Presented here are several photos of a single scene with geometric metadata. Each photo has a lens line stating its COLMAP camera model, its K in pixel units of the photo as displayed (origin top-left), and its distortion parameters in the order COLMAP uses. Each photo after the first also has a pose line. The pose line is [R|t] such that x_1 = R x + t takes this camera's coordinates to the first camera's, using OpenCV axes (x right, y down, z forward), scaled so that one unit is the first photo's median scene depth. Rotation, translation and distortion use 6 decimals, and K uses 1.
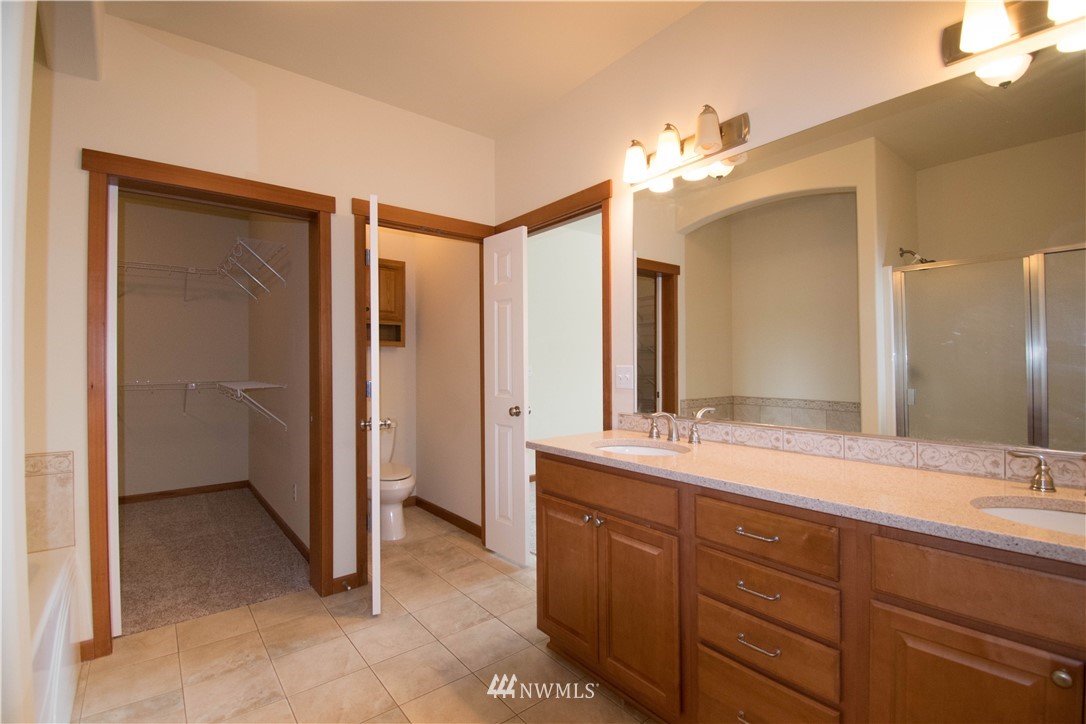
lens RADIAL K [[488.0, 0, 549.3], [0, 488.0, 359.8], [0, 0, 1]] dist [0.014542, -0.022327]
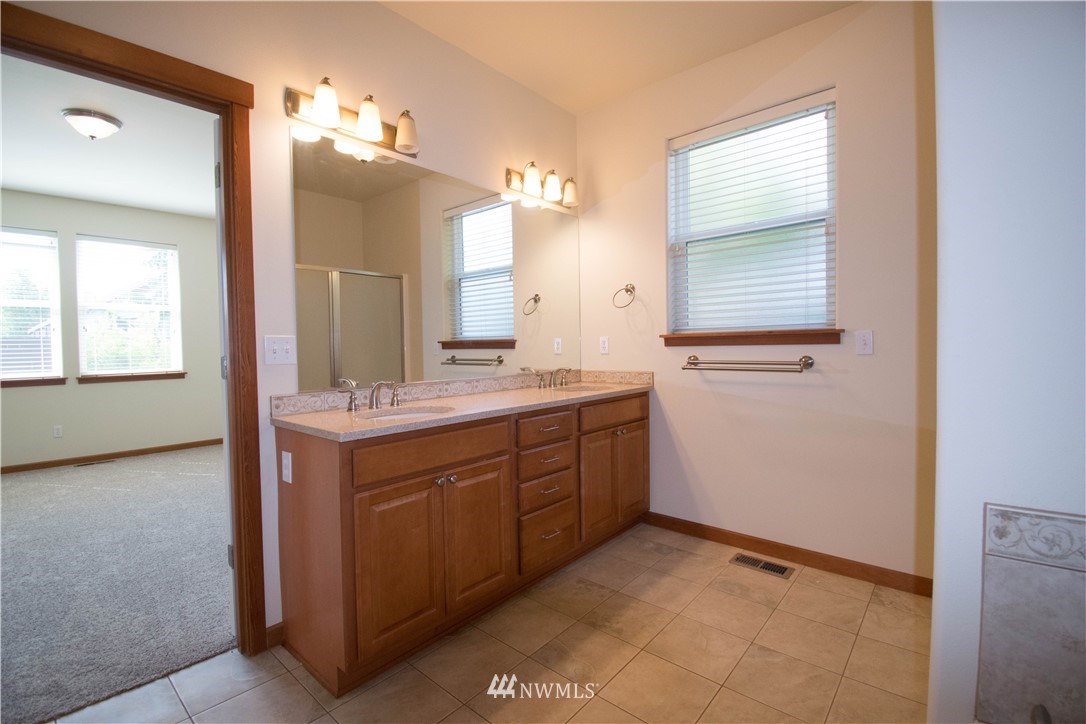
lens RADIAL K [[488.0, 0, 549.3], [0, 488.0, 359.8], [0, 0, 1]] dist [0.014542, -0.022327]
pose [[-0.185825, -0.018039, 0.982417, -0.940138], [0.008416, 0.999766, 0.019949, 0.051453], [-0.982547, 0.011975, -0.185630, 0.944443]]
